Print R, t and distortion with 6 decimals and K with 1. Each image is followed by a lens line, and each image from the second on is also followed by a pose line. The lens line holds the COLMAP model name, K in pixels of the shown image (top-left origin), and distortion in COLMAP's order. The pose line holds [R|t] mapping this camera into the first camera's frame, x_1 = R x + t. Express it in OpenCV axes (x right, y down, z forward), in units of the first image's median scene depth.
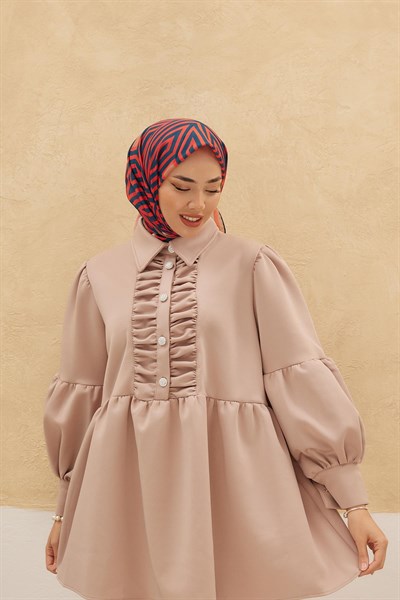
lens RADIAL K [[1060.8, 0, 200.0], [0, 1060.8, 300.0], [0, 0, 1]] dist [-0.001313, 0.127258]
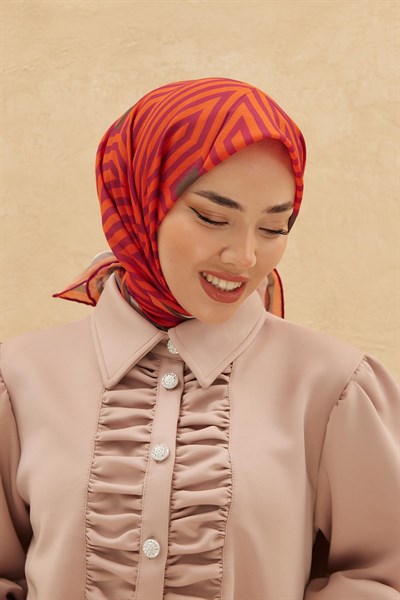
lens RADIAL K [[1428.2, 0, 200.5], [0, 1428.2, 336.3], [0, 0, 1]] dist [0.012271, -0.163296]
pose [[0.998797, 0.047807, 0.010958, -0.014210], [-0.047636, 0.998746, -0.015375, -0.024905], [-0.011679, 0.014834, 0.999822, 0.207118]]
